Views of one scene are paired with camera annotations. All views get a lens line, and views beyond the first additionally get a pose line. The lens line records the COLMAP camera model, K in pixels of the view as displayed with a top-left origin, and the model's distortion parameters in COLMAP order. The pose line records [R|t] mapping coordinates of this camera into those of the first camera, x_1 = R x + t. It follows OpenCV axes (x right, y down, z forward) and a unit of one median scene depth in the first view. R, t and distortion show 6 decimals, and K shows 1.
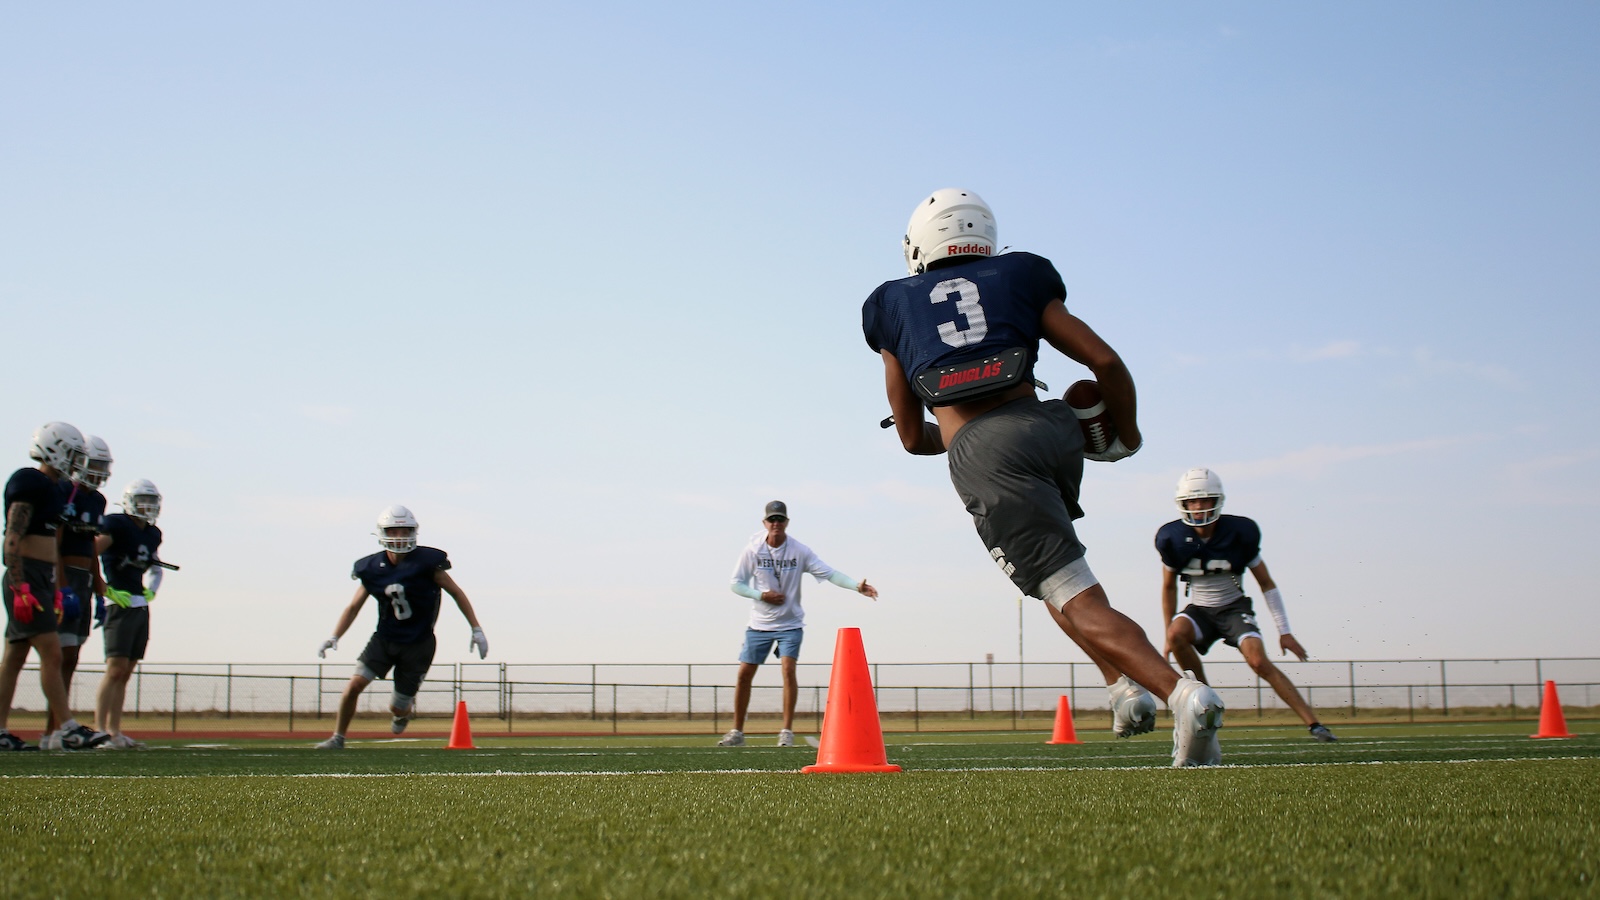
lens RADIAL K [[2130.5, 0, 794.5], [0, 2130.5, 447.1], [0, 0, 1]] dist [0.153395, 0.000000]
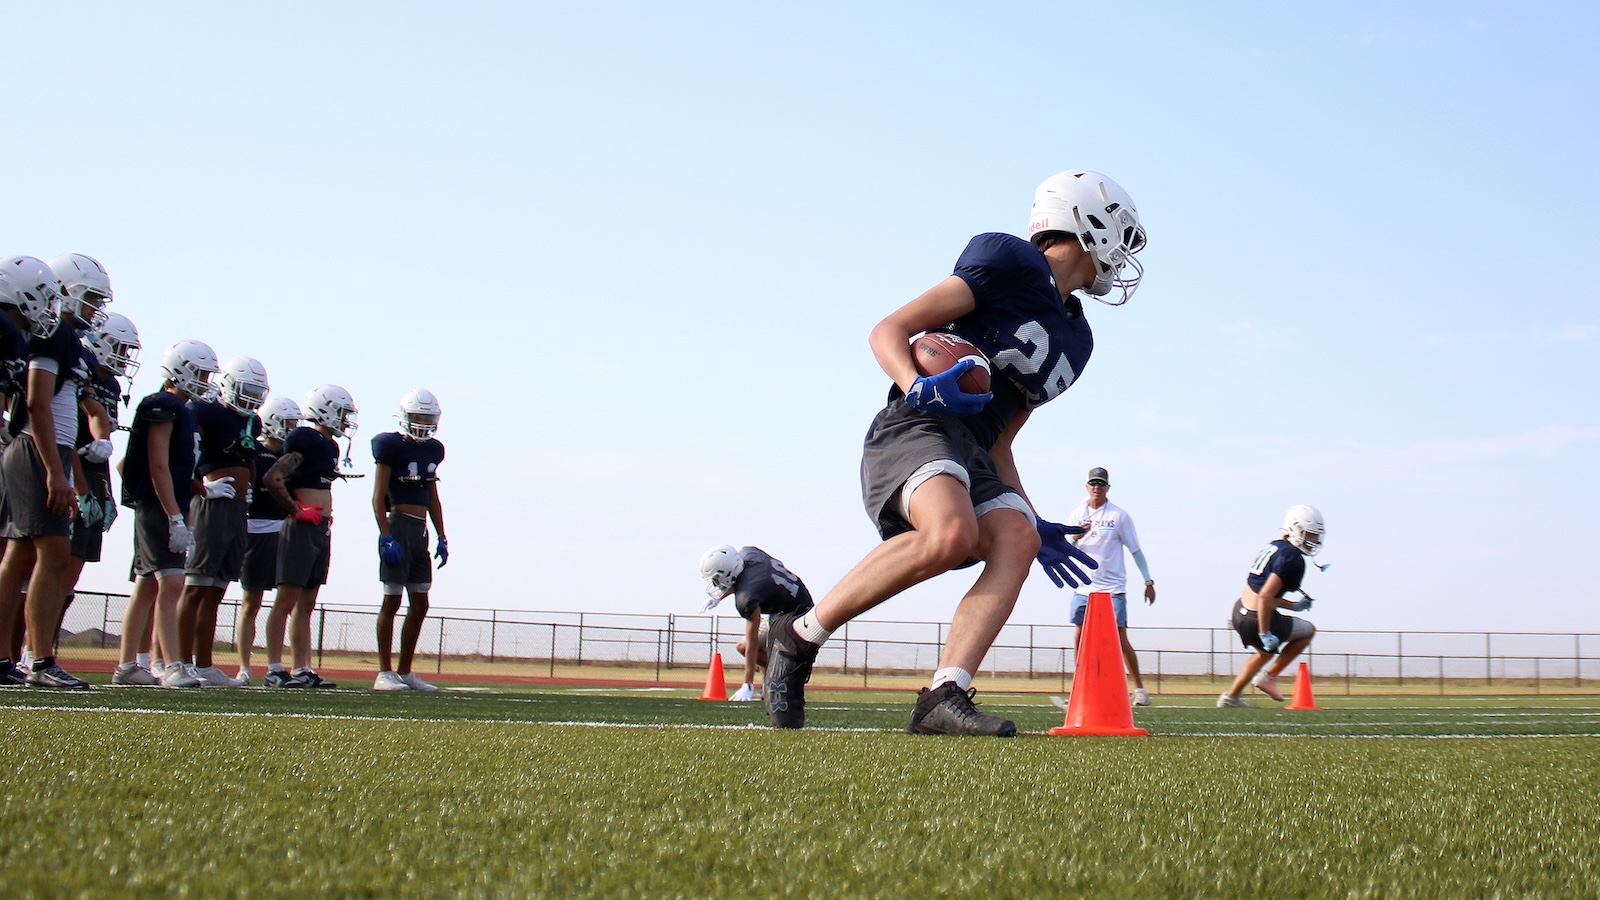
lens RADIAL K [[1513.3, 0, 798.8], [0, 1513.3, 455.2], [0, 0, 1]] dist [-0.020138, 0.000000]
pose [[0.992012, 0.018430, -0.124791, -0.029556], [-0.017684, 0.999819, 0.007080, 0.019264], [0.124899, -0.004817, 0.992158, 0.300136]]
